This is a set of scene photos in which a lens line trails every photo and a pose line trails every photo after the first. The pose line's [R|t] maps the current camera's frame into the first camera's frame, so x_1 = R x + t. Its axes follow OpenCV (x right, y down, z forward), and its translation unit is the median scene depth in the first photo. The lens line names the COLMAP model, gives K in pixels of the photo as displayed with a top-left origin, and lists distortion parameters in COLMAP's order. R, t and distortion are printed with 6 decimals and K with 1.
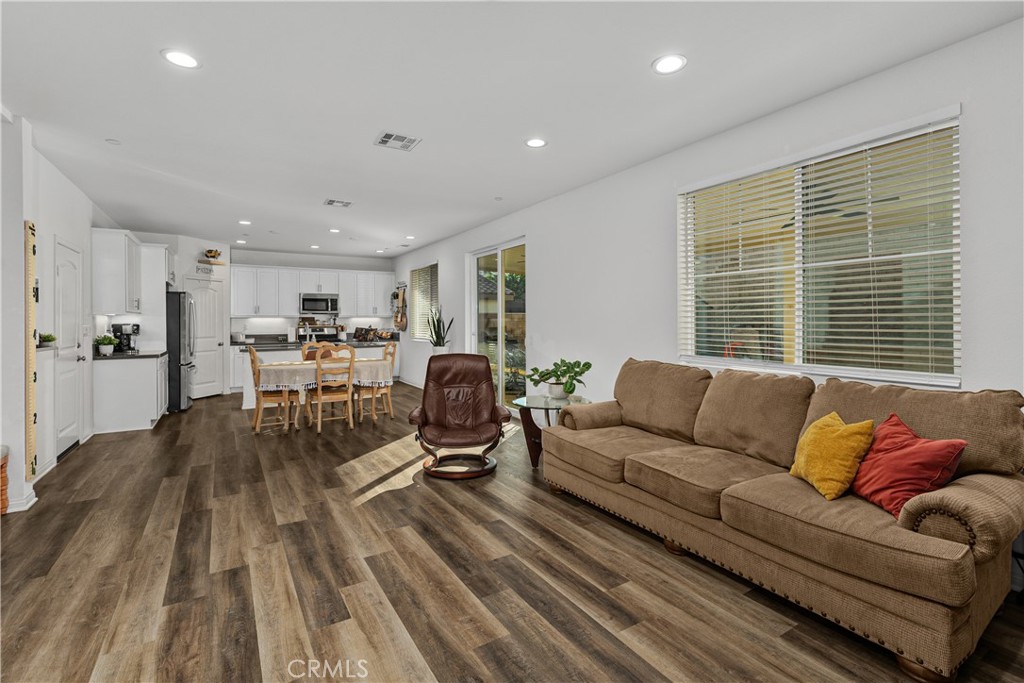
lens RADIAL K [[472.8, 0, 502.3], [0, 472.8, 325.3], [0, 0, 1]] dist [0.001703, -0.001503]
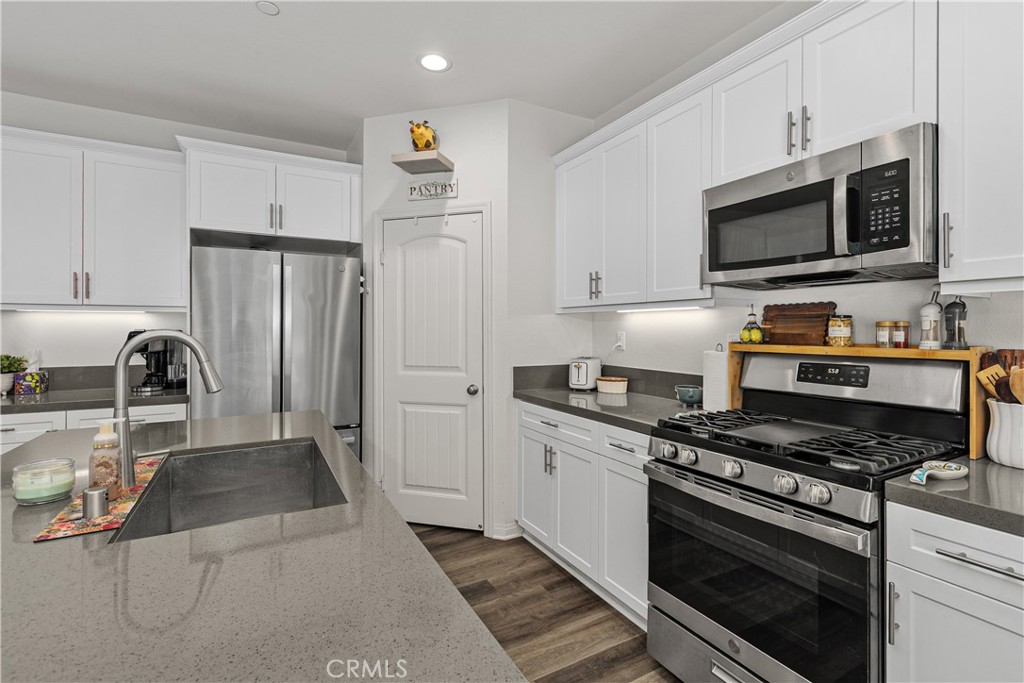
lens RADIAL K [[472.8, 0, 506.2], [0, 472.8, 326.5], [0, 0, 1]] dist [0.001703, -0.001503]
pose [[-0.023022, -0.000357, -0.999735, -0.216150], [-0.008134, 0.999967, -0.000170, -0.006672], [0.999702, 0.008128, -0.023024, 0.913652]]
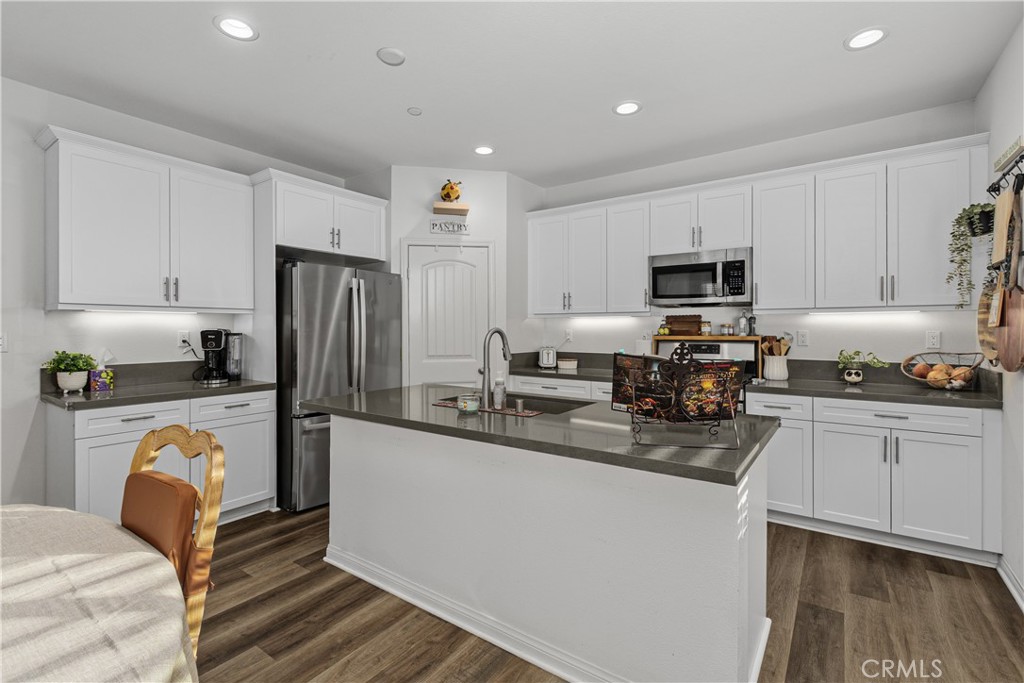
lens RADIAL K [[472.8, 0, 506.7], [0, 472.8, 328.1], [0, 0, 1]] dist [0.001703, -0.001503]
pose [[0.415697, 0.003817, -0.909495, -0.110979], [-0.008367, 0.999965, 0.000373, -0.005286], [0.909465, 0.007455, 0.415714, 0.720142]]
